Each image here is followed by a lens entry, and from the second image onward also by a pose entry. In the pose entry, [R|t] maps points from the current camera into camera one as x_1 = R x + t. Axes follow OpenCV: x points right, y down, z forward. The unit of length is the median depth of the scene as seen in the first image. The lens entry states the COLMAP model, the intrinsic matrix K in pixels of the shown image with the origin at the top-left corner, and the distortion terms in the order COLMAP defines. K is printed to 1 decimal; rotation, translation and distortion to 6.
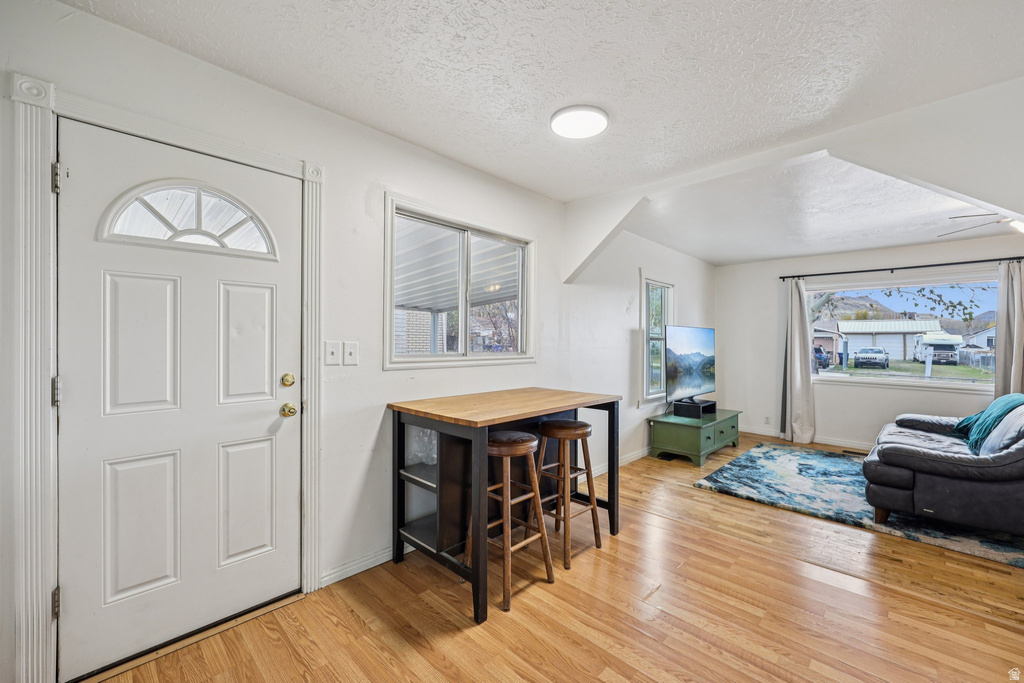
lens RADIAL K [[408.9, 0, 515.9], [0, 408.9, 341.1], [0, 0, 1]] dist [0.001801, 0.000429]
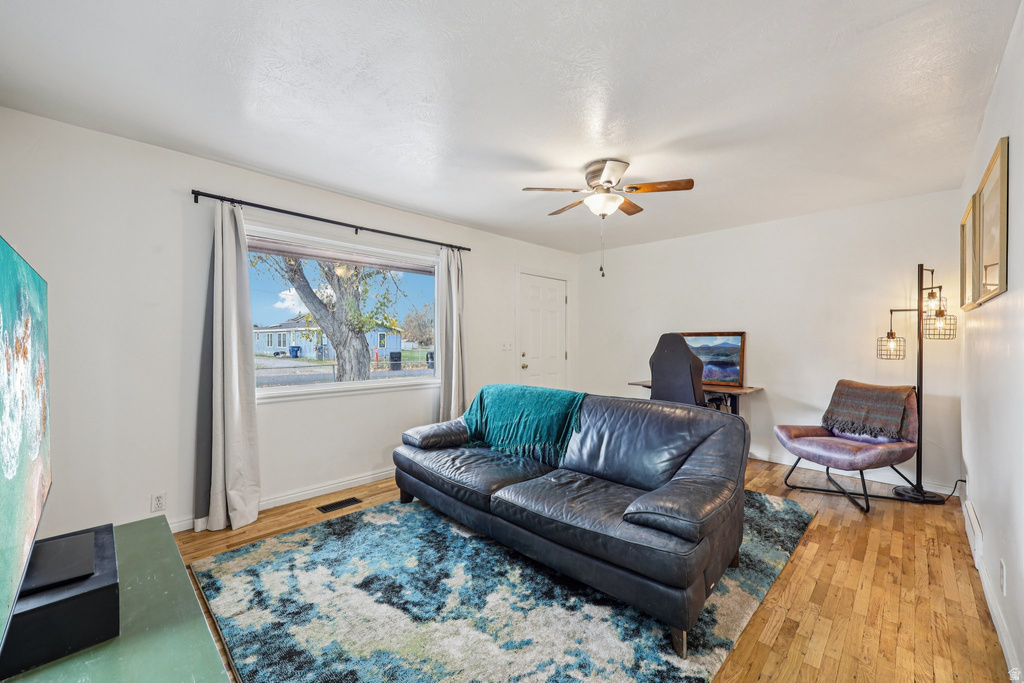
lens RADIAL K [[412.1, 0, 514.1], [0, 412.1, 339.2], [0, 0, 1]] dist [-0.001871, -0.000211]
pose [[0.000358, -0.010250, 0.999947, 0.357657], [-0.005134, 0.999934, 0.010251, 0.016903], [-0.999987, -0.005137, 0.000305, 1.317007]]
